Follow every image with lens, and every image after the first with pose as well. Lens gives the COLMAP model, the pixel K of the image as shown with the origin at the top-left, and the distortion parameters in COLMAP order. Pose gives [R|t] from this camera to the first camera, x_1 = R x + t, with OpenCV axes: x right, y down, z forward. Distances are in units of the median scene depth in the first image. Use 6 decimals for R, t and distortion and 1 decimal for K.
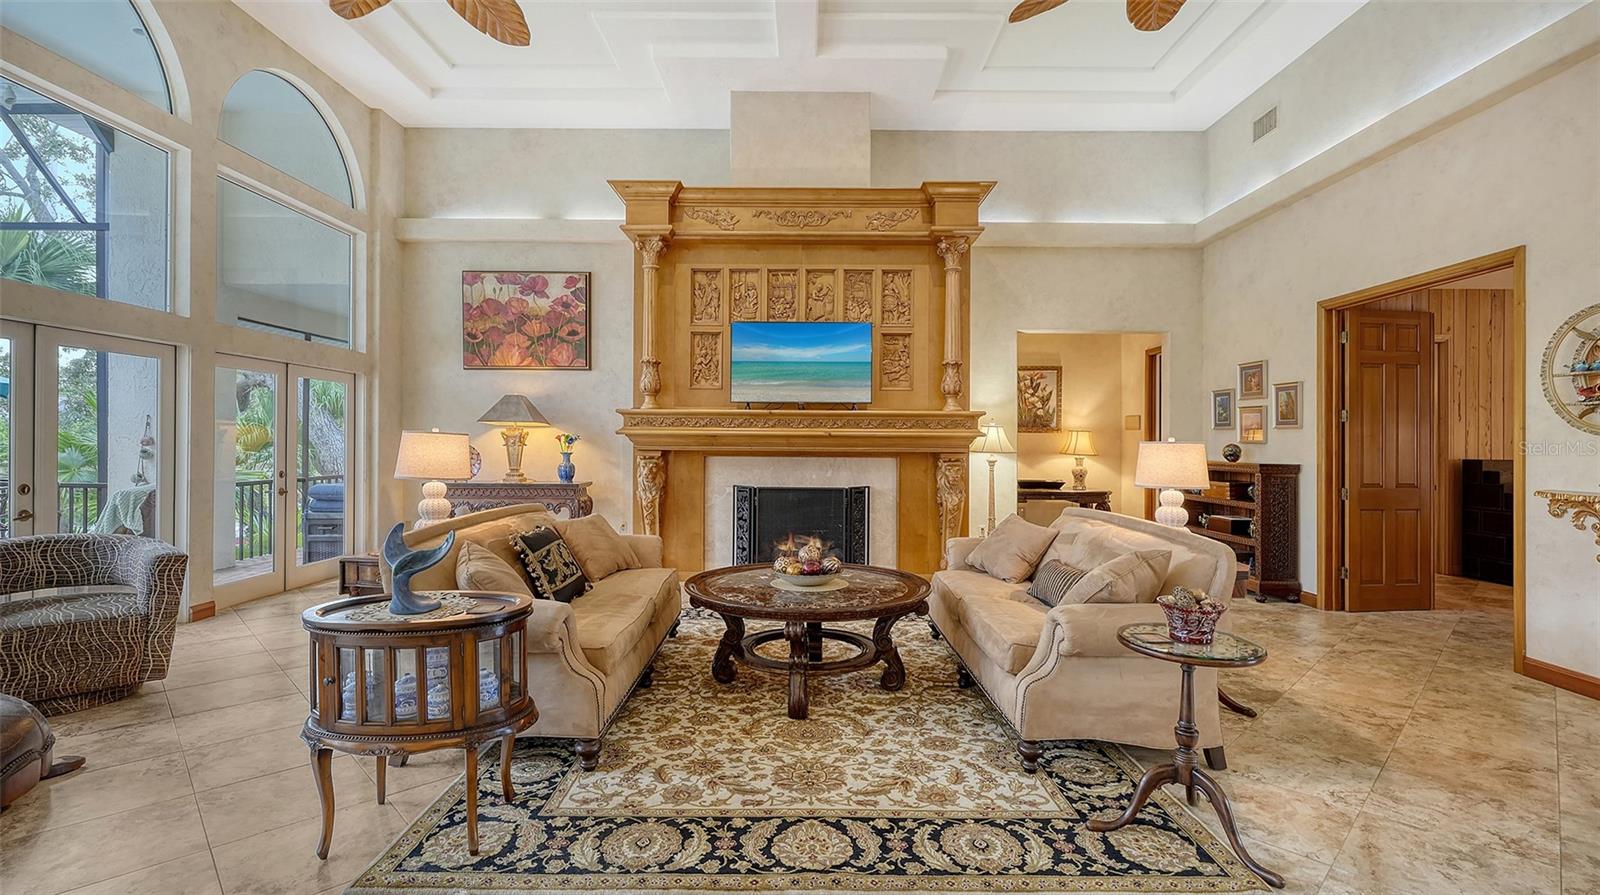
lens RADIAL K [[739.4, 0, 803.3], [0, 739.4, 444.0], [0, 0, 1]] dist [0.002158, -0.000190]
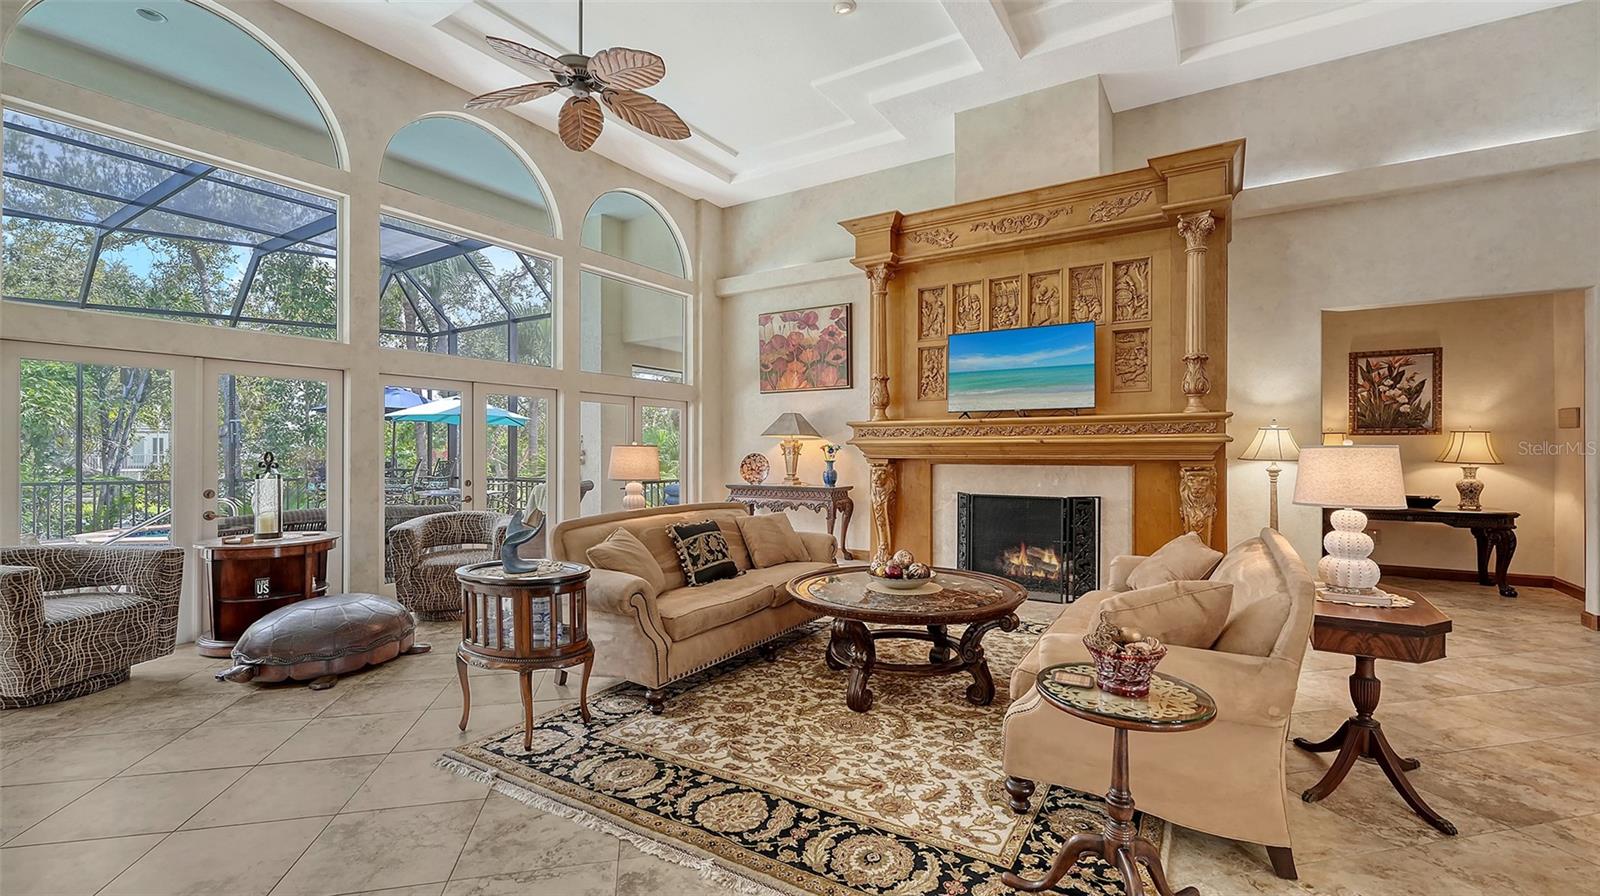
lens RADIAL K [[687.1, 0, 794.8], [0, 687.1, 452.6], [0, 0, 1]] dist [-0.001036, -0.000536]
pose [[0.845513, -0.007179, -0.533906, 0.233039], [0.006793, 0.999973, -0.002689, 0.001549], [0.533912, -0.001353, 0.845539, 0.062774]]
